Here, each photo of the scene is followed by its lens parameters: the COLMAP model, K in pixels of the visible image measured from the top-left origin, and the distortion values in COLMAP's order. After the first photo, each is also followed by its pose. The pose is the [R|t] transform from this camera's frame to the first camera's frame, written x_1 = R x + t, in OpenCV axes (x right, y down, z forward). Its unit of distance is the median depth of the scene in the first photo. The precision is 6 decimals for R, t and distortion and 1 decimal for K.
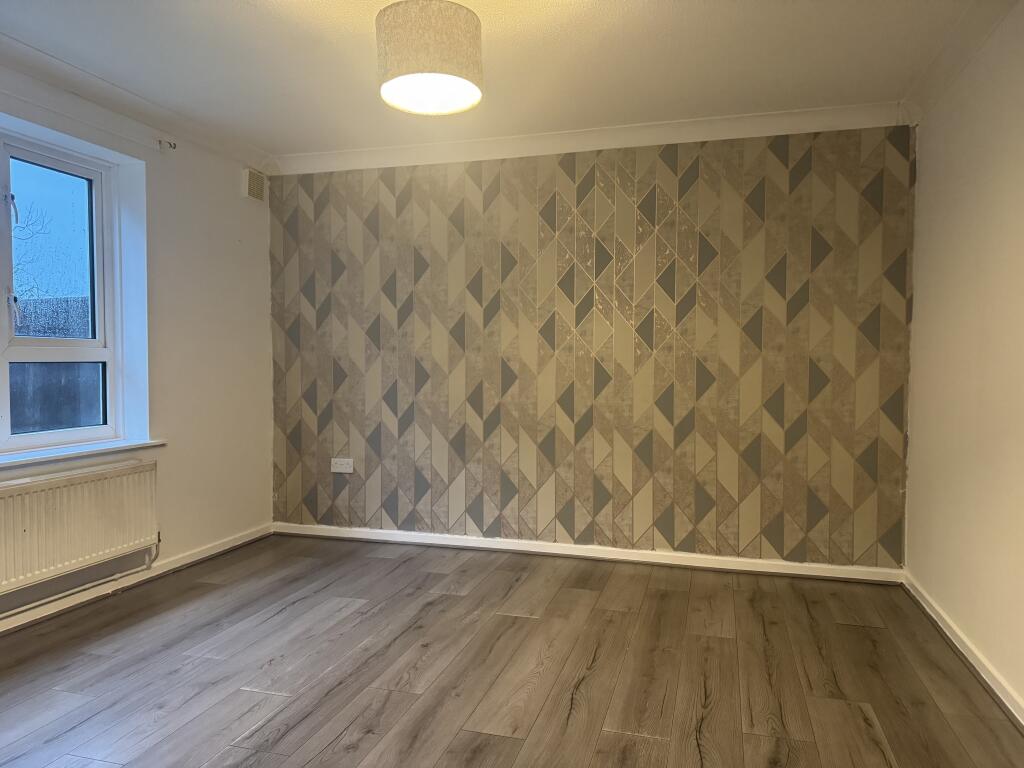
lens RADIAL K [[724.3, 0, 512.0], [0, 724.3, 384.0], [0, 0, 1]] dist [0.058461, -0.064431]
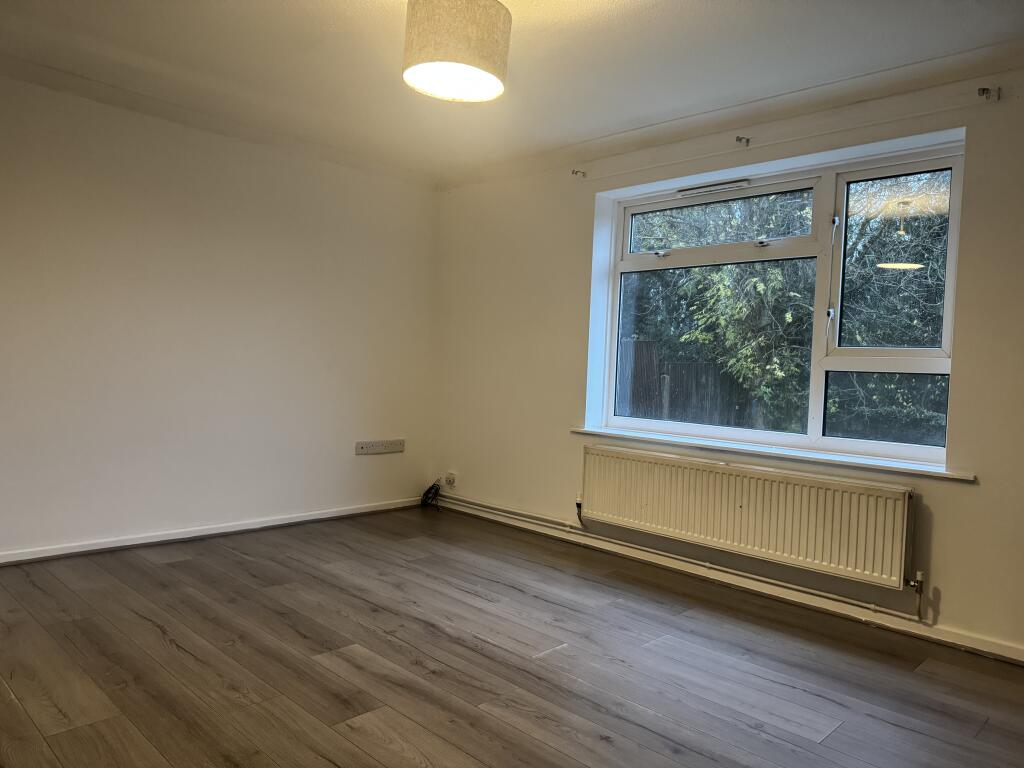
lens RADIAL K [[724.3, 0, 512.0], [0, 724.3, 384.0], [0, 0, 1]] dist [0.058461, -0.064431]
pose [[-0.475419, 0.000606, -0.879759, 0.608356], [-0.067142, 0.997058, 0.036970, -0.022611], [0.877194, 0.076645, -0.473980, 1.302121]]
